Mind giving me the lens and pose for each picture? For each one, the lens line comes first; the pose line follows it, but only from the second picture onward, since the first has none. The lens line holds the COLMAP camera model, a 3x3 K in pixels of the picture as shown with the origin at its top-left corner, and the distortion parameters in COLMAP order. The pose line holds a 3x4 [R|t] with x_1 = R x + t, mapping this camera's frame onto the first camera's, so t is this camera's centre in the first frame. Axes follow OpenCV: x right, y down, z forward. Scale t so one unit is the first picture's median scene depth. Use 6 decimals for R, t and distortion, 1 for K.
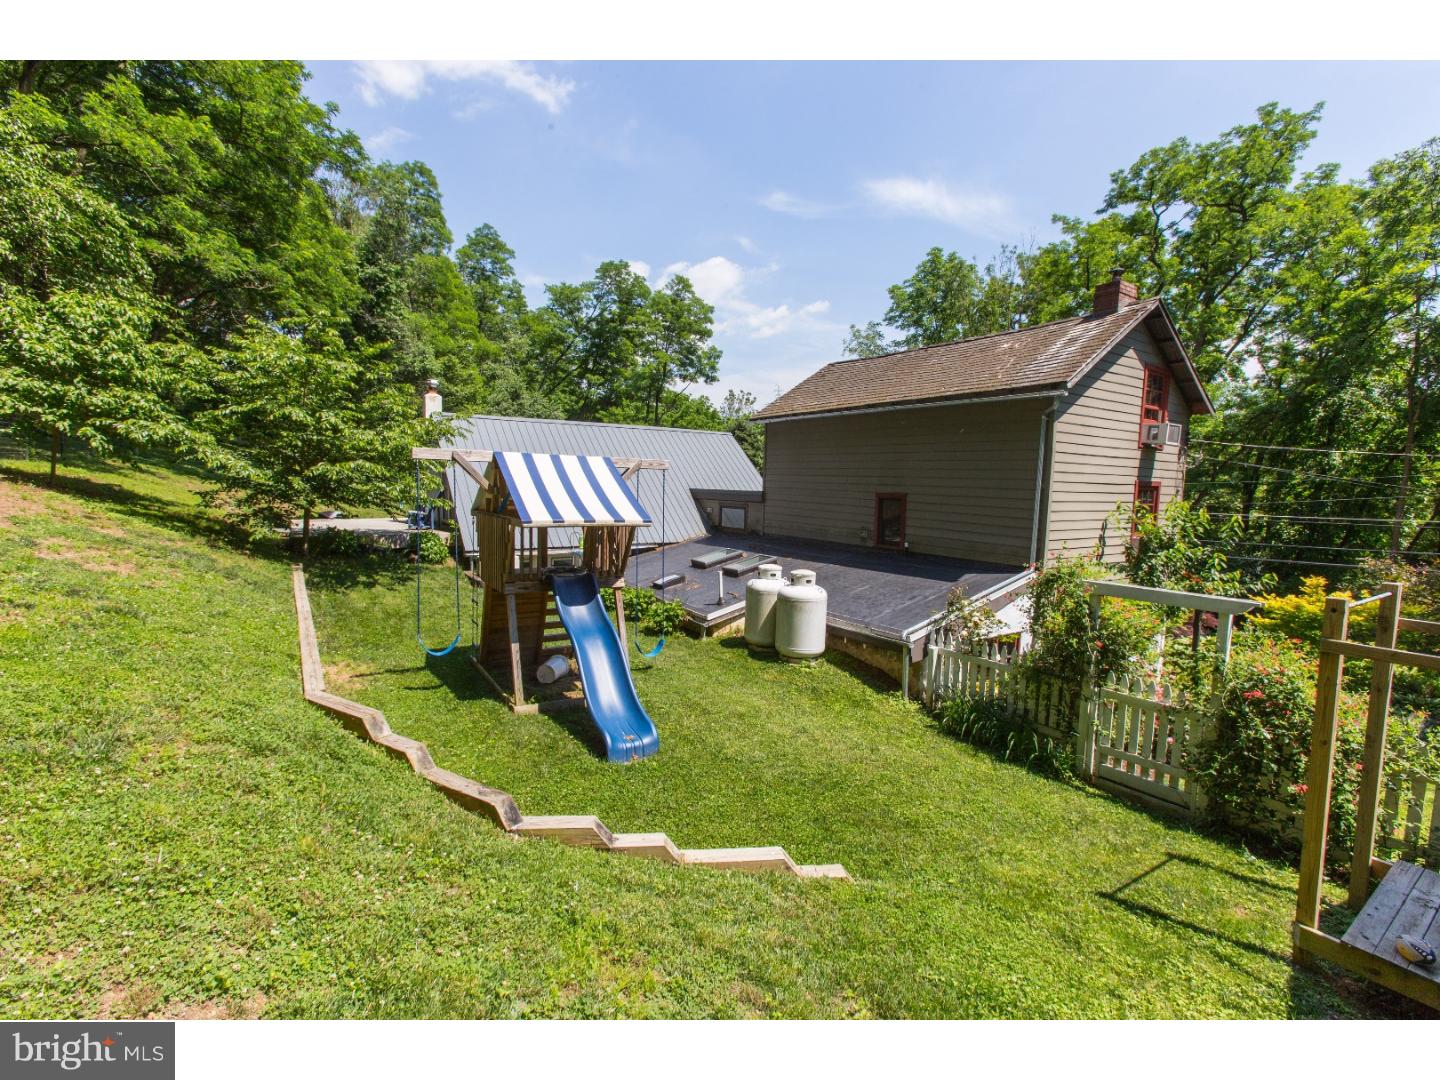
lens RADIAL K [[635.7, 0, 718.8], [0, 635.7, 538.4], [0, 0, 1]] dist [0.002531, 0.000162]
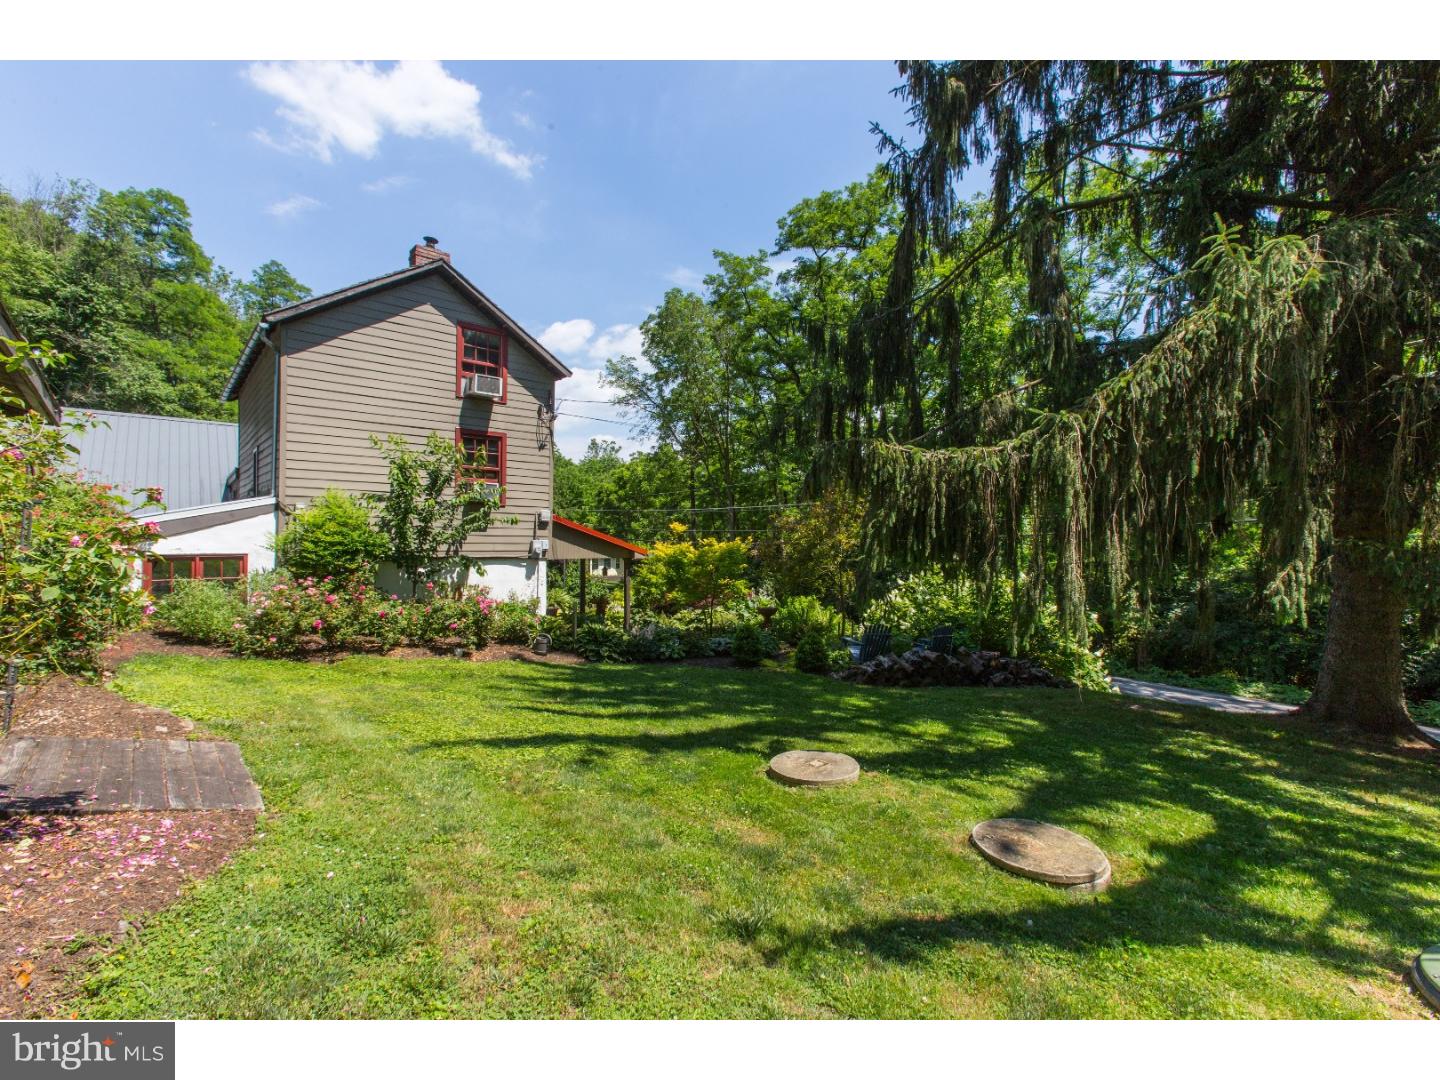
lens RADIAL K [[635.7, 0, 720.1], [0, 635.7, 543.1], [0, 0, 1]] dist [0.002531, 0.000162]
pose [[0.992919, -0.016093, 0.117700, 0.289334], [0.025921, 0.996257, -0.082457, 0.061352], [-0.115933, 0.084924, 0.989620, -0.031069]]
